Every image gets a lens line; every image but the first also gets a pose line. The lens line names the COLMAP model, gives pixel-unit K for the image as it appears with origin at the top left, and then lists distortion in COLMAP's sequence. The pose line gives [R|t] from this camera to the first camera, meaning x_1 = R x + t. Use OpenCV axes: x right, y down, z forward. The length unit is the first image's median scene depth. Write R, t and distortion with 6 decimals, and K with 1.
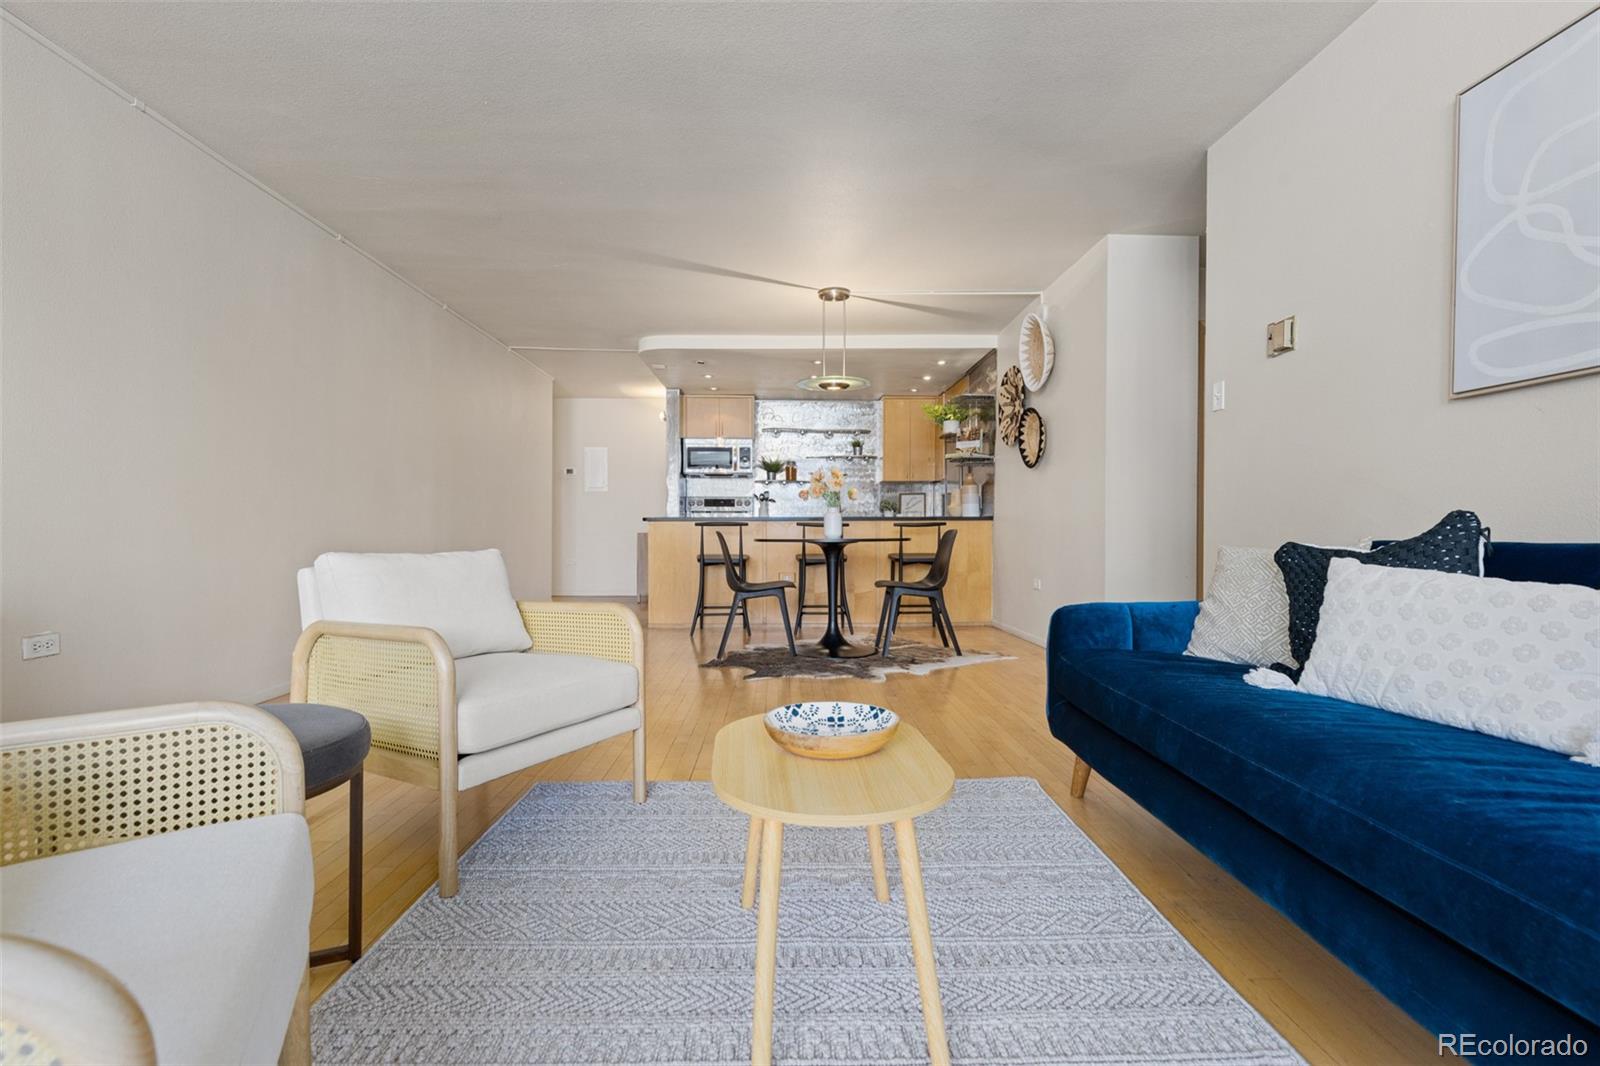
lens RADIAL K [[724.5, 0, 792.3], [0, 724.5, 532.4], [0, 0, 1]] dist [0.010519, -0.003366]
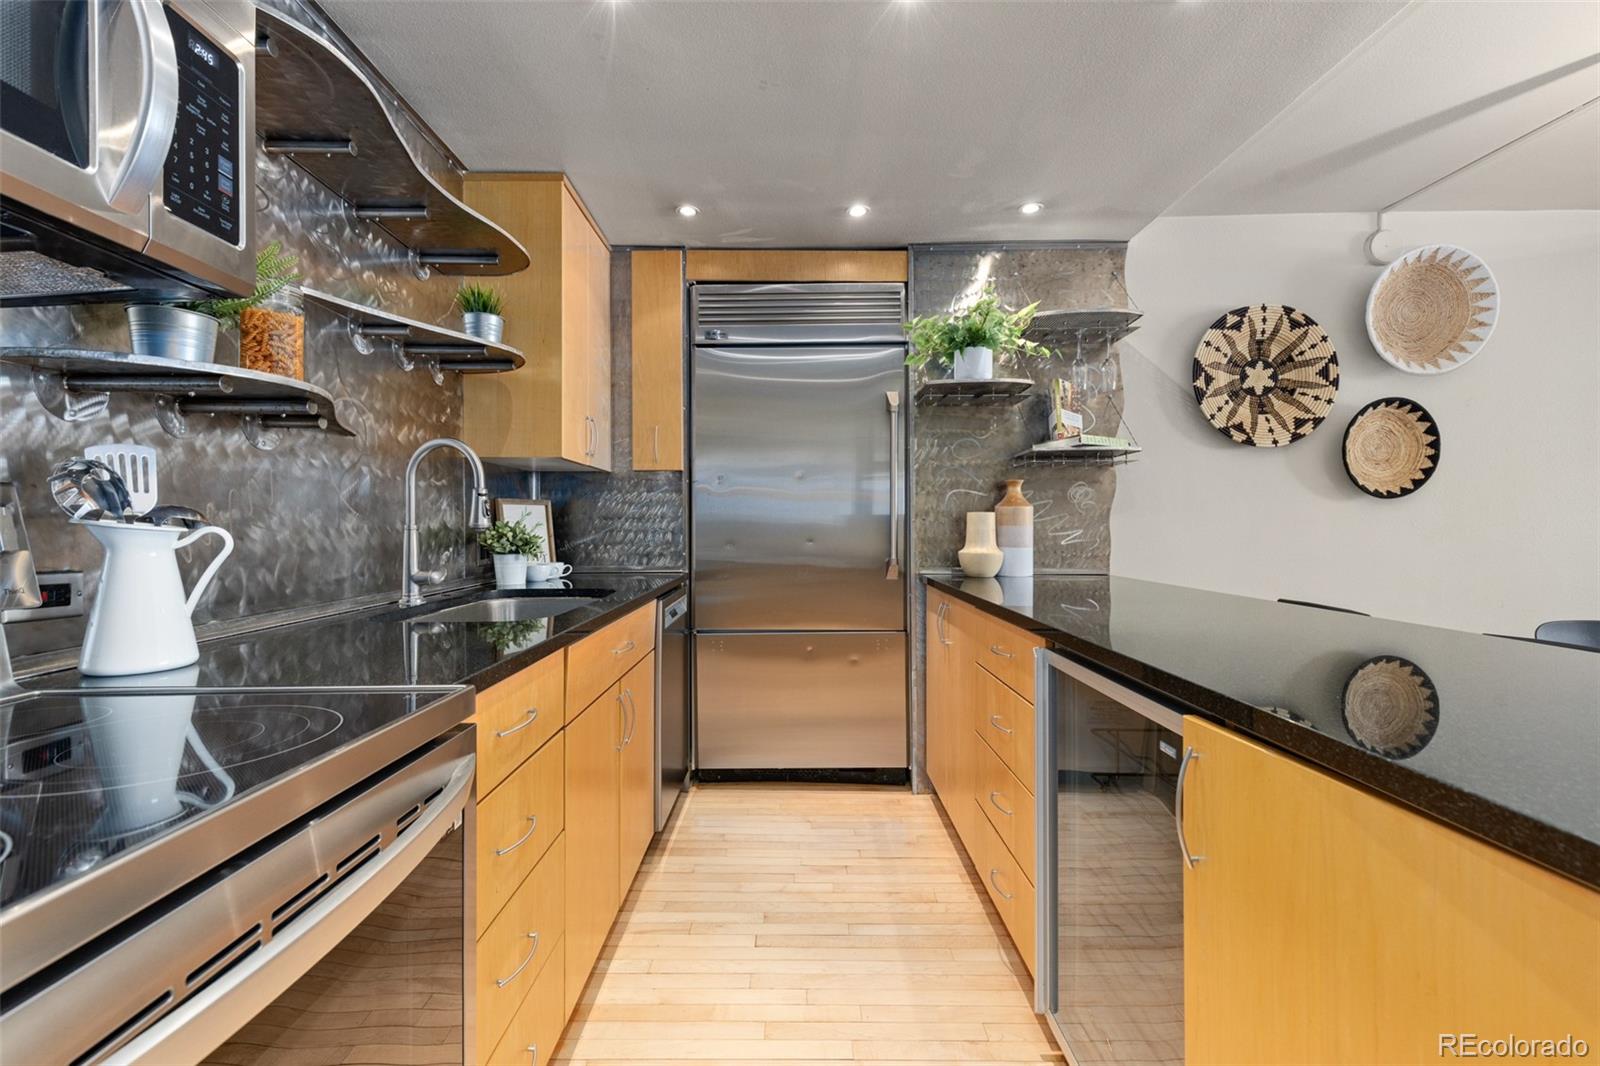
lens RADIAL K [[724.5, 0, 792.1], [0, 724.5, 524.6], [0, 0, 1]] dist [0.010519, -0.003366]
pose [[0.027192, 0.001381, 0.999629, -0.282239], [0.005901, 0.999981, -0.001542, -0.070227], [-0.999613, 0.005941, 0.027183, 1.487573]]
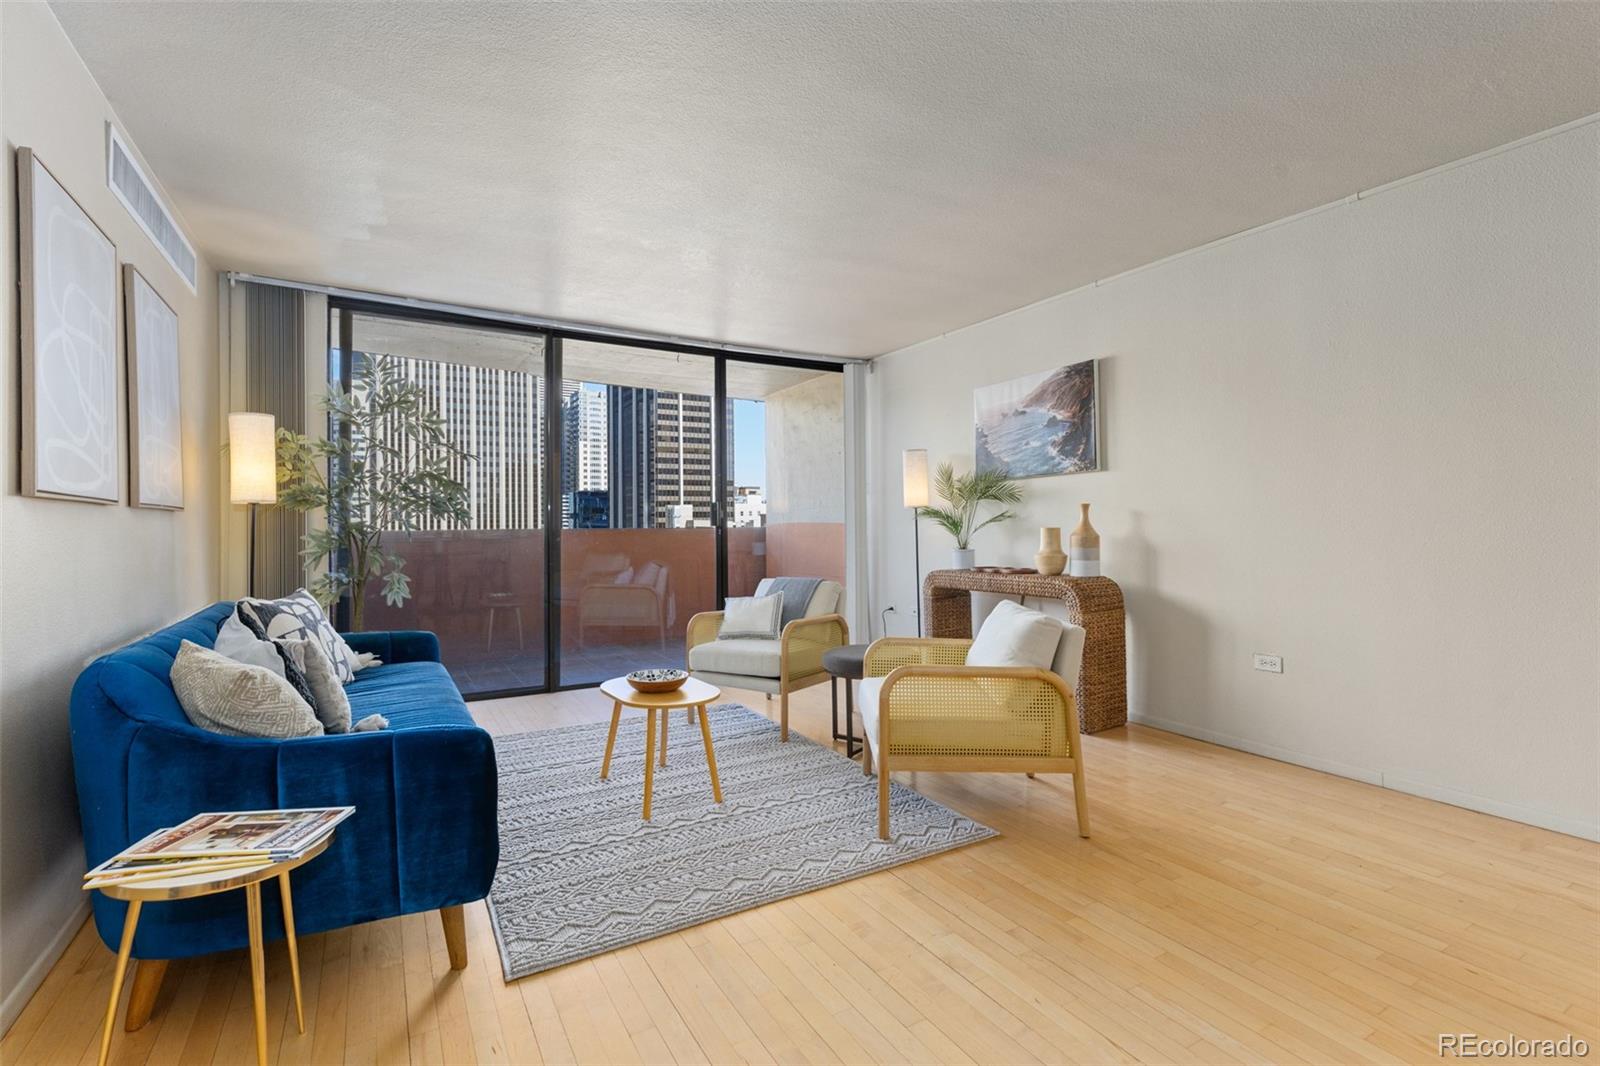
lens RADIAL K [[724.5, 0, 792.6], [0, 724.5, 523.0], [0, 0, 1]] dist [0.010519, -0.003366]
pose [[-0.872214, 0.005953, -0.489089, 0.211725], [0.005652, 0.999982, 0.002091, -0.057408], [0.489092, -0.000941, -0.872232, 0.857477]]
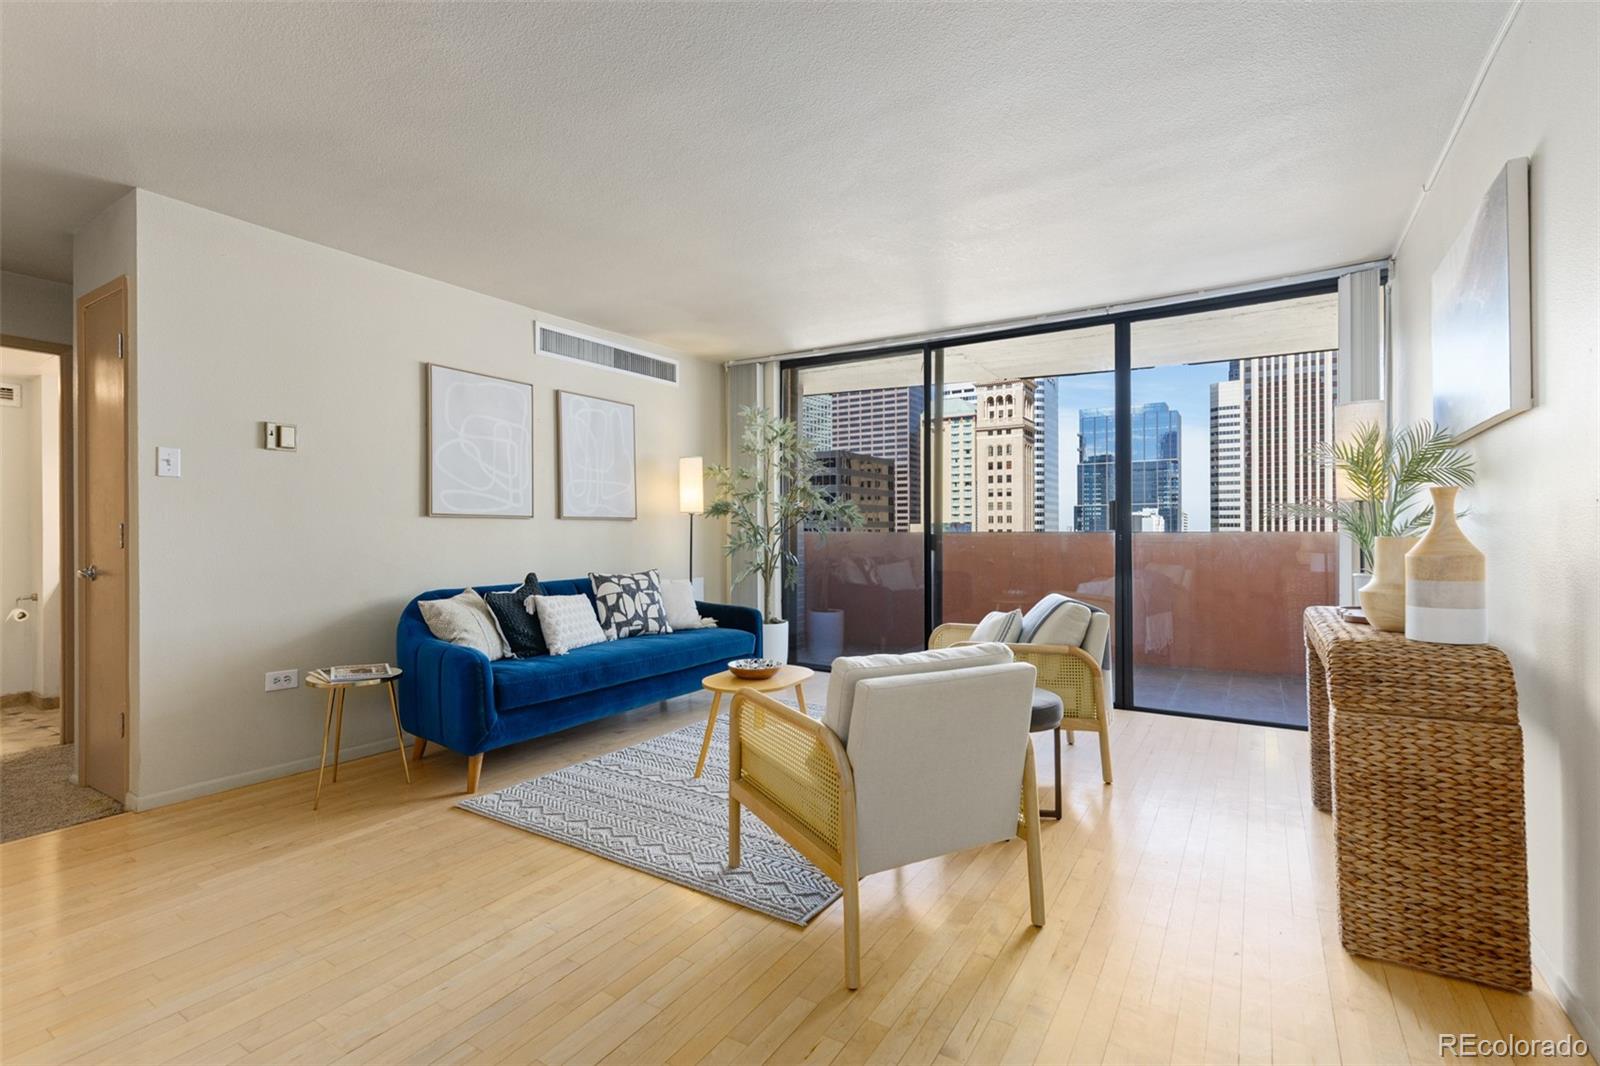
lens RADIAL K [[724.5, 0, 795.6], [0, 724.5, 529.7], [0, 0, 1]] dist [0.010519, -0.003366]
pose [[-0.835408, 0.004282, 0.549614, -0.388525], [0.006992, 0.999972, 0.002836, -0.056549], [-0.549586, 0.006212, -0.835414, 0.817499]]
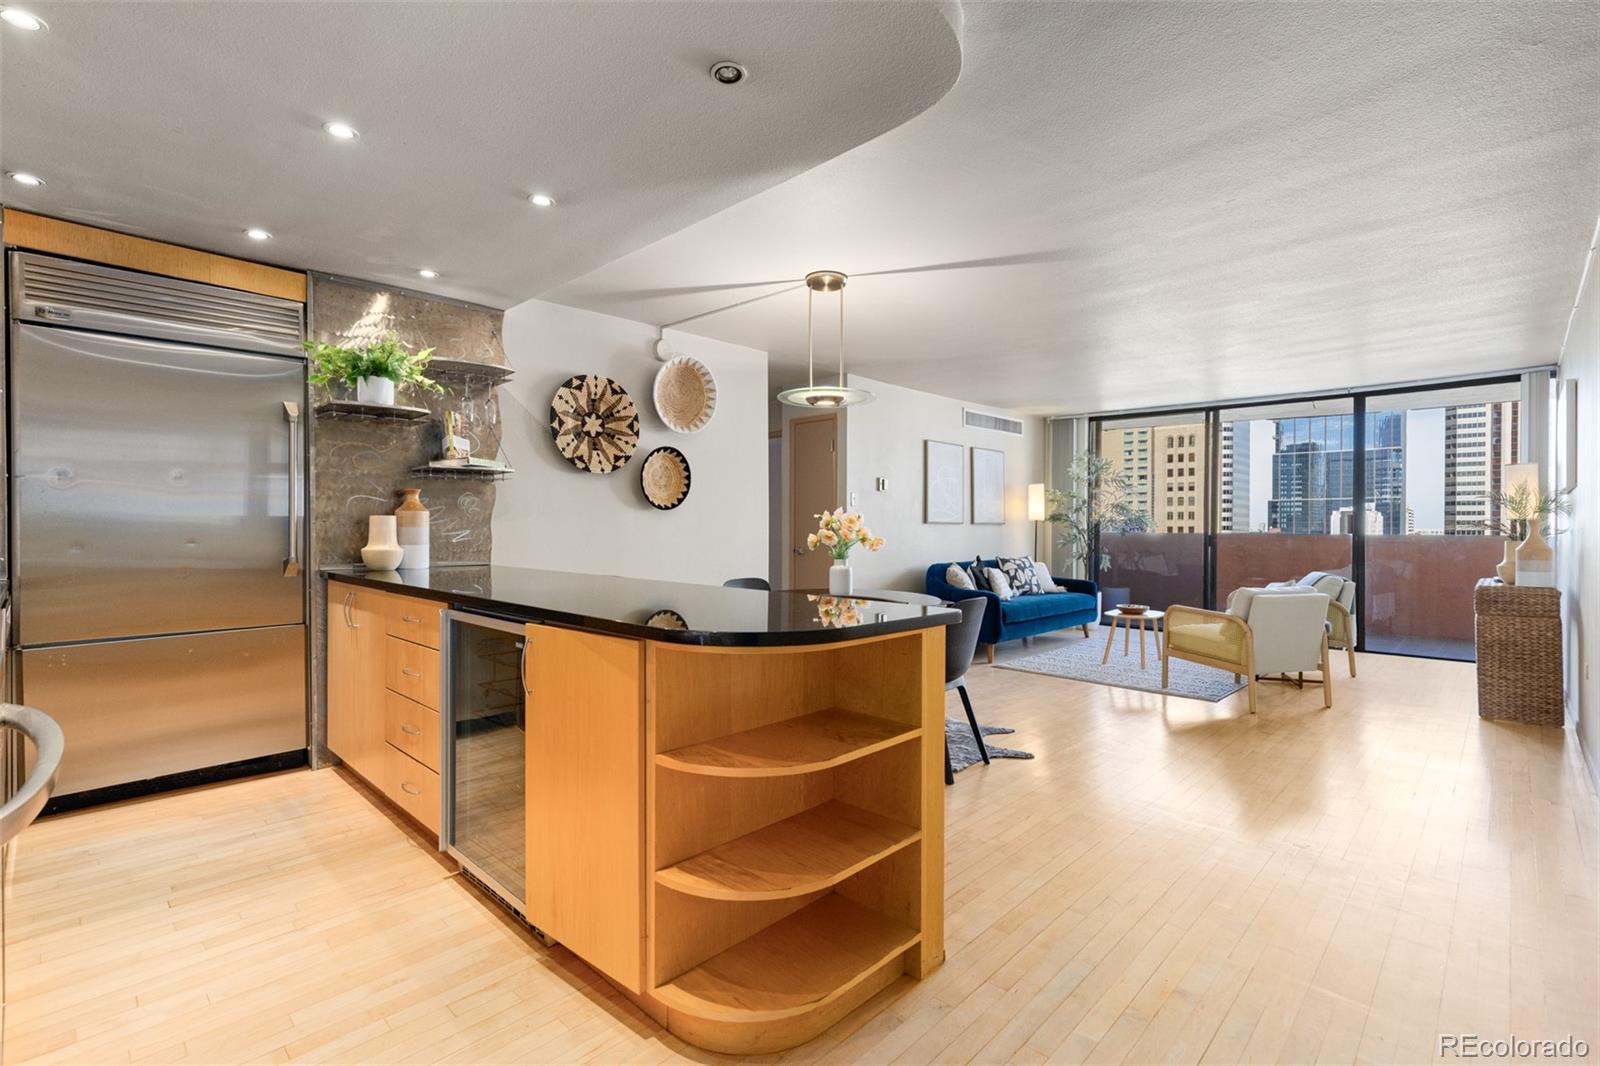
lens RADIAL K [[724.5, 0, 792.8], [0, 724.5, 530.0], [0, 0, 1]] dist [0.010519, -0.003366]
pose [[-0.701830, -0.005840, 0.712321, -0.461373], [0.001472, 0.999952, 0.009649, -0.072578], [-0.712343, 0.007821, -0.701788, 1.558804]]
